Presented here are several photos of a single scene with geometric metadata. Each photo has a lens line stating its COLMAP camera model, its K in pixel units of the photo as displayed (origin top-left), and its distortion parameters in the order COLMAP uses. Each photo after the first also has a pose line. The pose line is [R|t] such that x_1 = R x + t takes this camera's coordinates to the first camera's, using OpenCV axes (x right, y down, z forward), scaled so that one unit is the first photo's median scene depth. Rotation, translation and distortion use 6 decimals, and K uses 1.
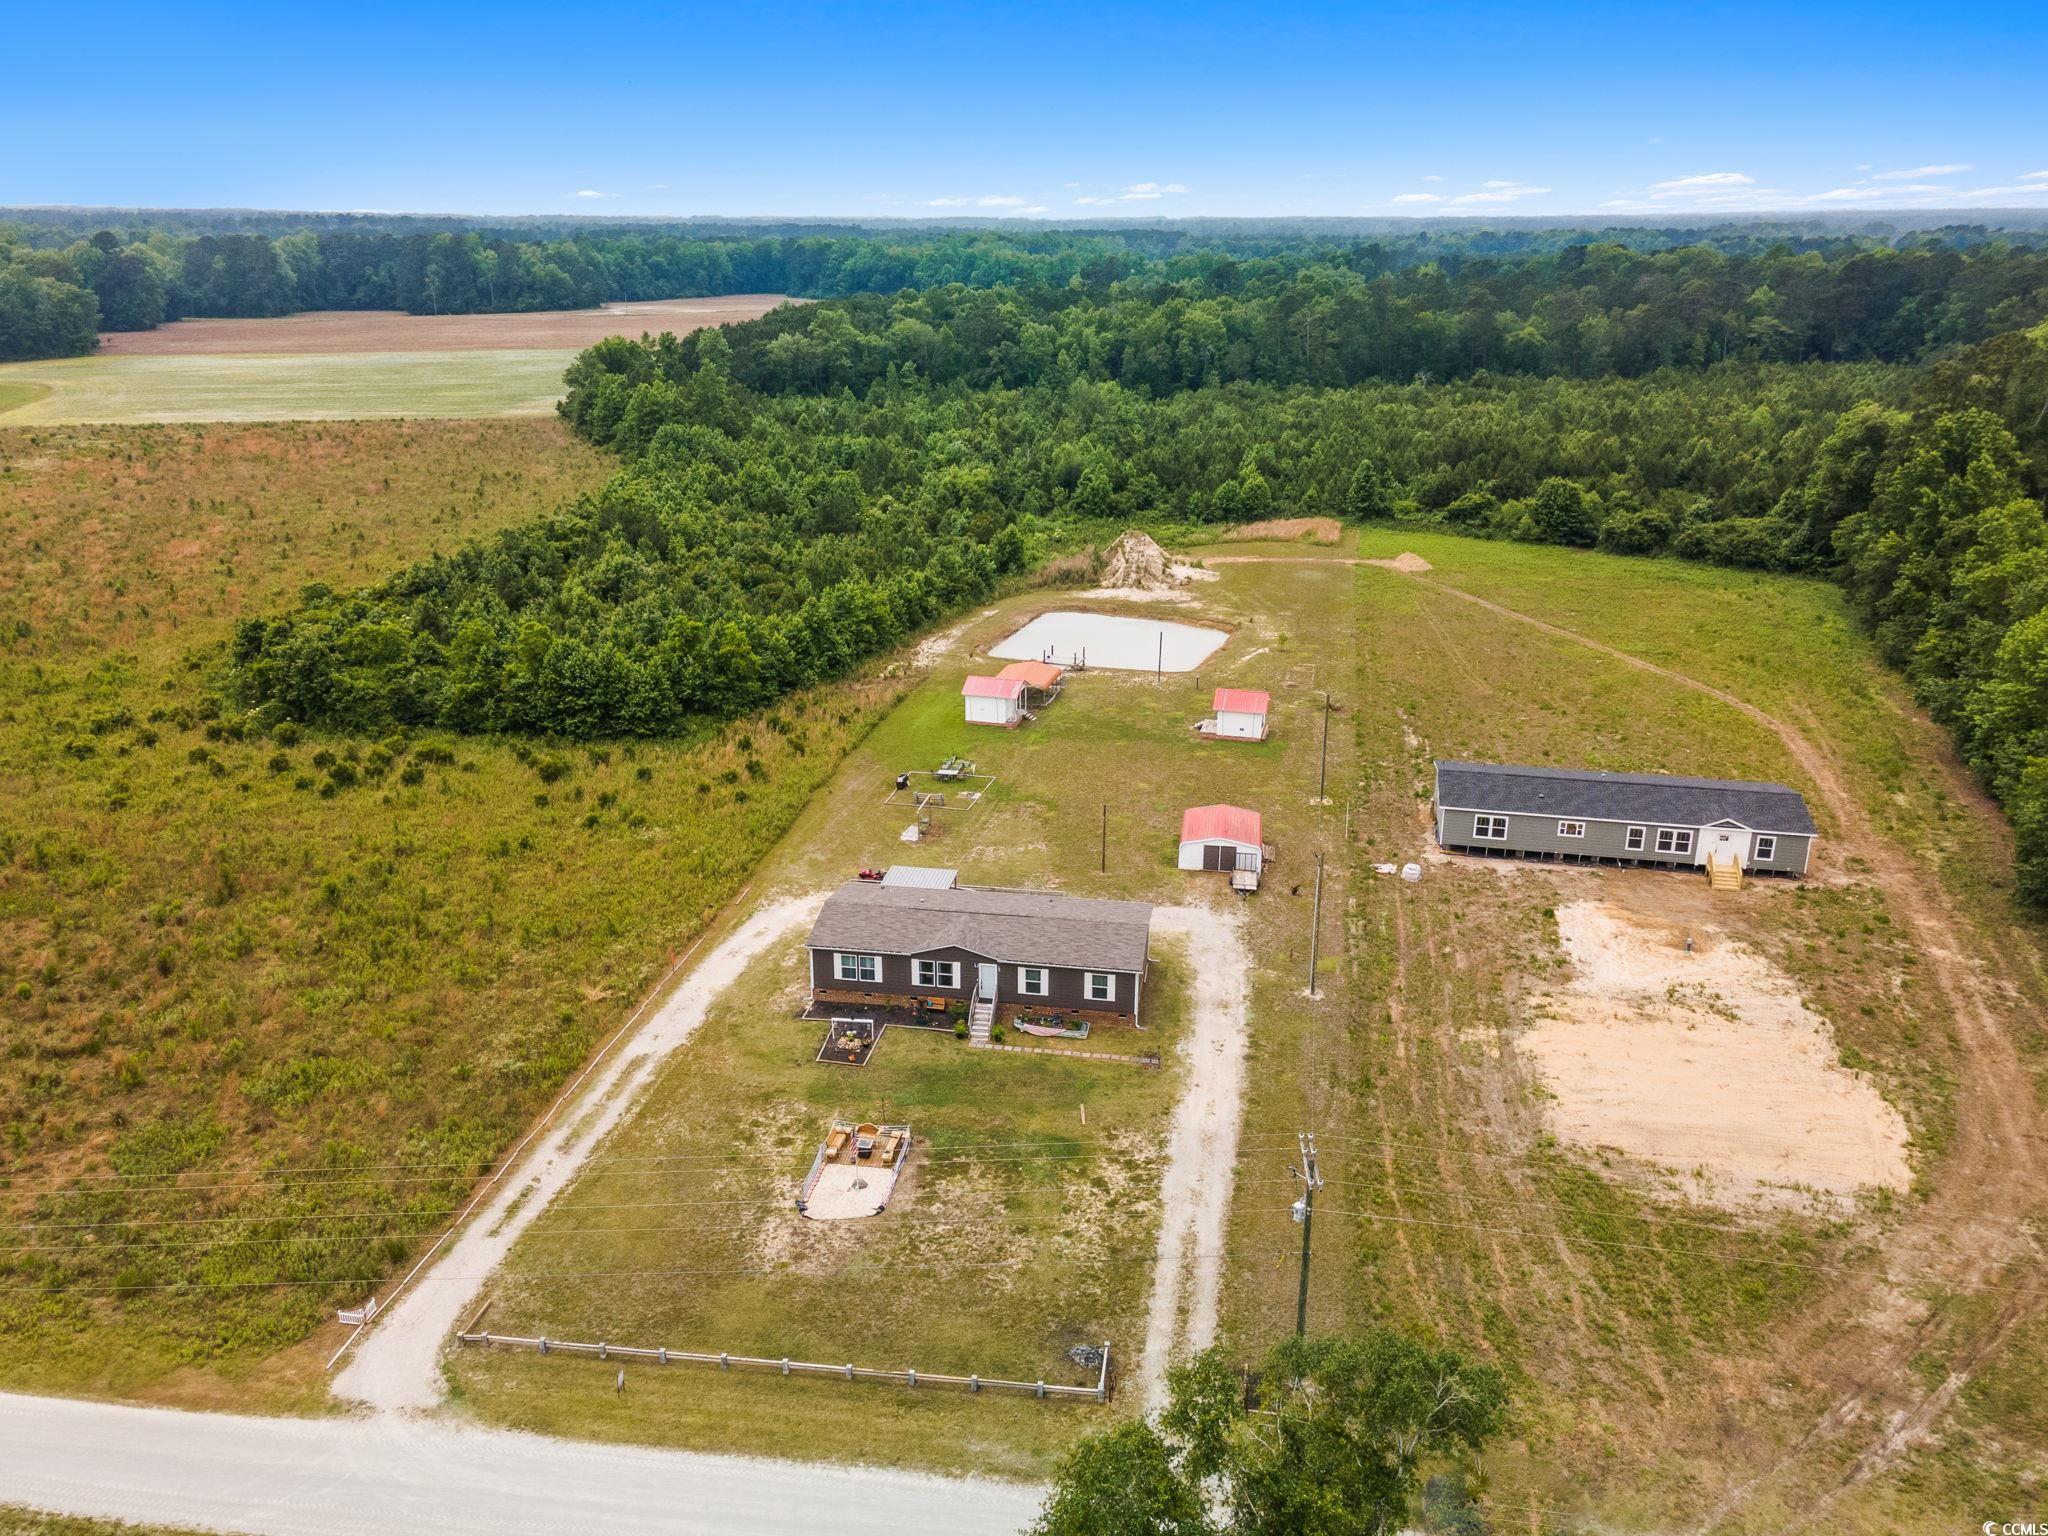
lens RADIAL K [[1519.1, 0, 1010.6], [0, 1519.1, 770.4], [0, 0, 1]] dist [0.046934, -0.008048]
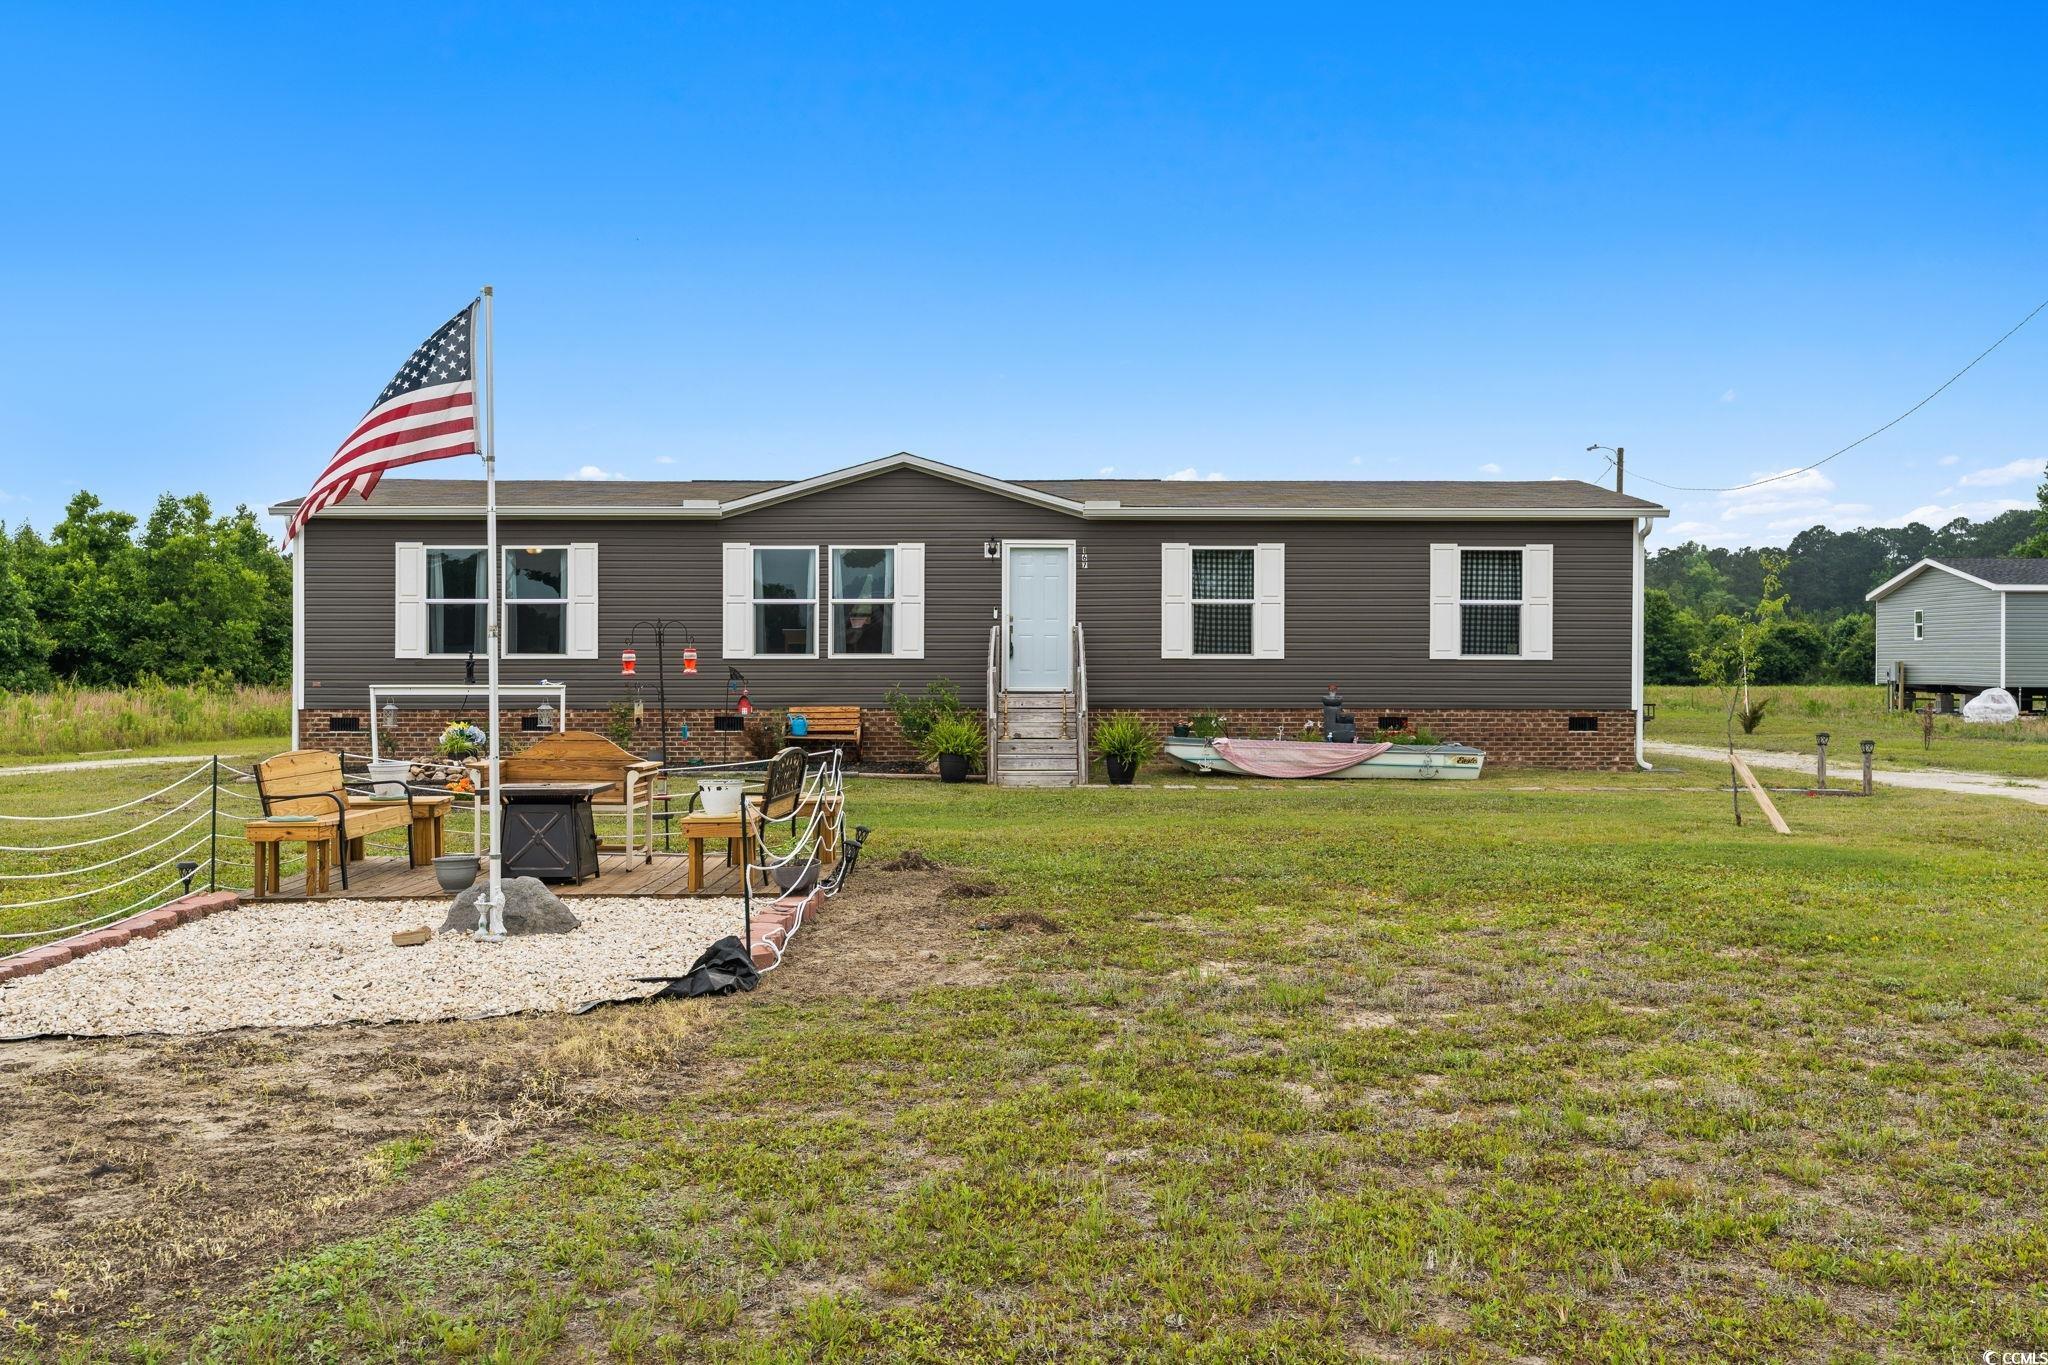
lens RADIAL K [[2026.2, 0, 1033.9], [0, 2026.2, 698.5], [0, 0, 1]] dist [0.009518, 0.000000]
pose [[0.985579, -0.003906, 0.169173, -0.058149], [0.055859, 0.951202, -0.303470, 0.204740], [-0.159732, 0.308543, 0.937703, 0.564803]]
